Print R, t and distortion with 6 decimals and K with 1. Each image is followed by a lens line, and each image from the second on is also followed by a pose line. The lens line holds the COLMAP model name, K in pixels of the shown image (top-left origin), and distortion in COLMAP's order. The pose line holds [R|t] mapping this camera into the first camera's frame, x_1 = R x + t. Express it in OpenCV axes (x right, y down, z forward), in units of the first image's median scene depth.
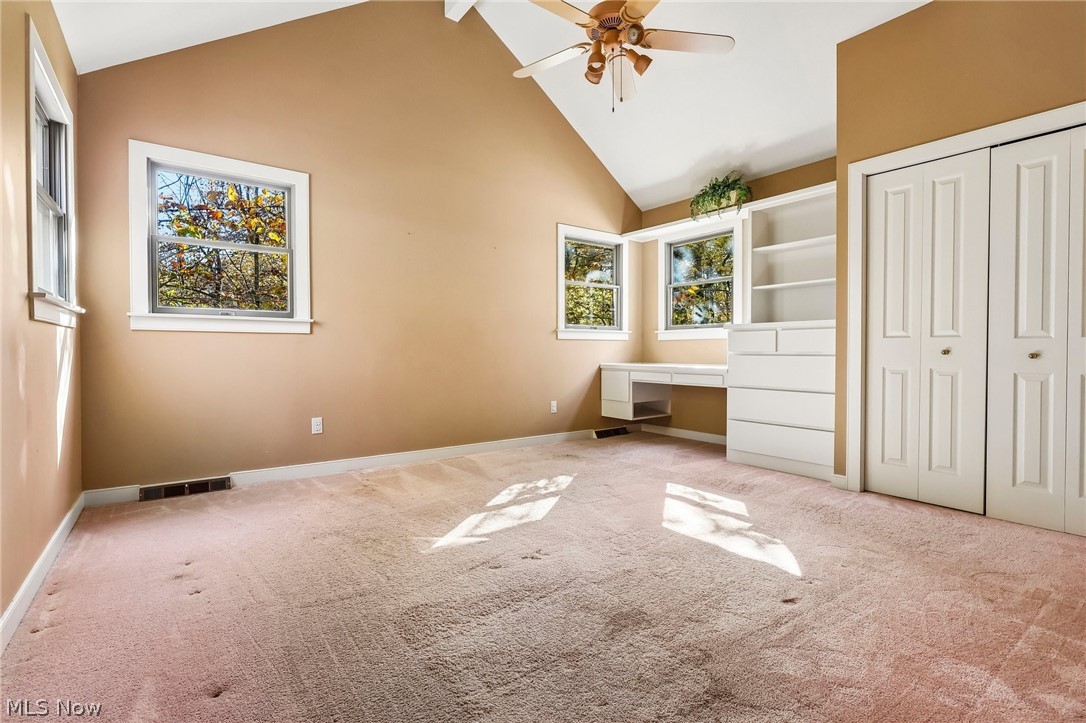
lens RADIAL K [[505.3, 0, 536.1], [0, 505.3, 356.9], [0, 0, 1]] dist [-0.001440, -0.000016]
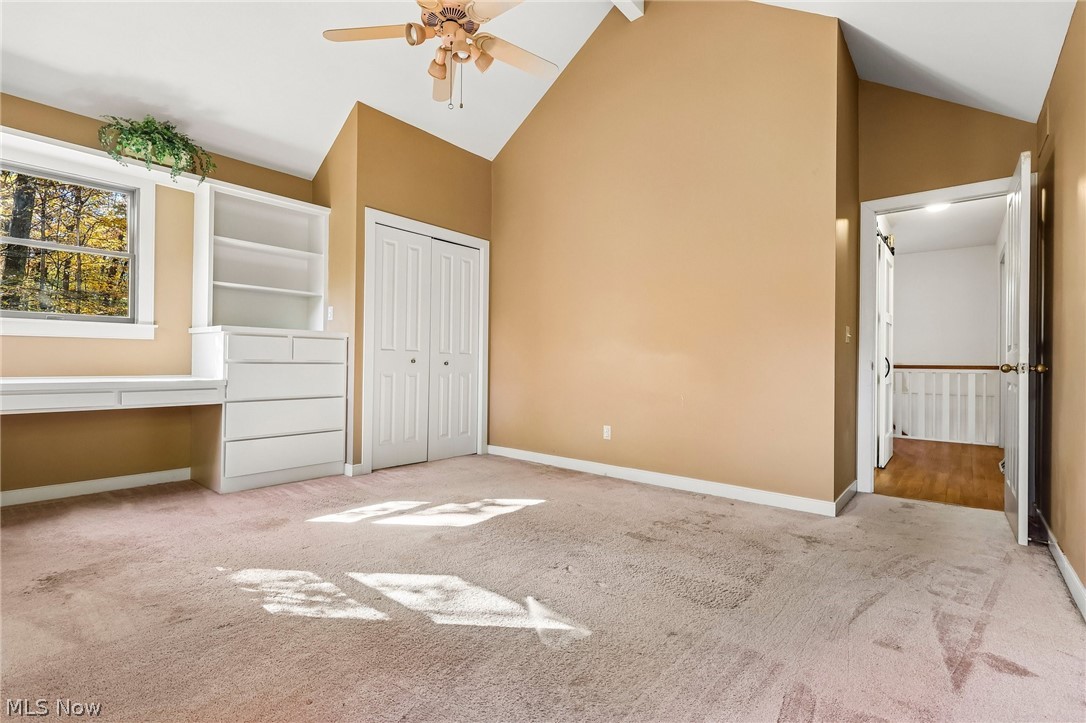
lens RADIAL K [[505.3, 0, 536.1], [0, 505.3, 356.9], [0, 0, 1]] dist [-0.001440, -0.000016]
pose [[-0.214769, 0.002516, 0.976662, -0.728860], [-0.004022, 0.999986, -0.003461, -0.018205], [-0.976657, -0.004672, -0.214756, 0.955935]]
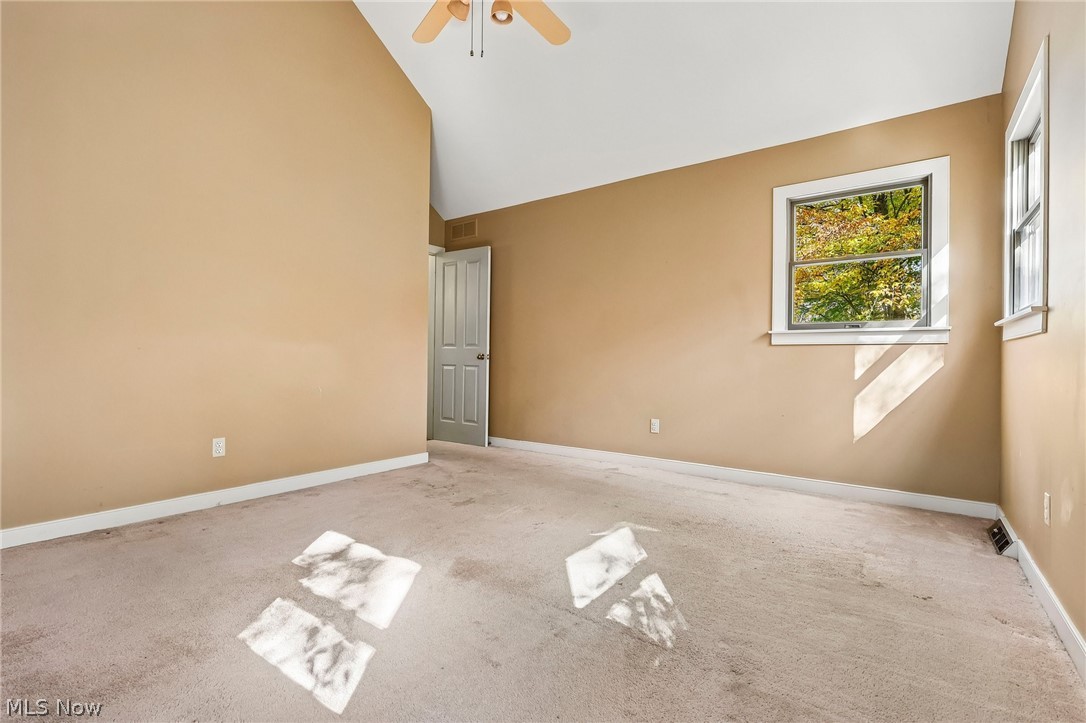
lens RADIAL K [[505.3, 0, 536.1], [0, 505.3, 356.9], [0, 0, 1]] dist [-0.001440, -0.000016]
pose [[-0.952605, -0.019803, -0.303564, 0.295018], [-0.022926, 0.999715, 0.006726, -0.021303], [0.303344, 0.013367, -0.952787, 1.639636]]
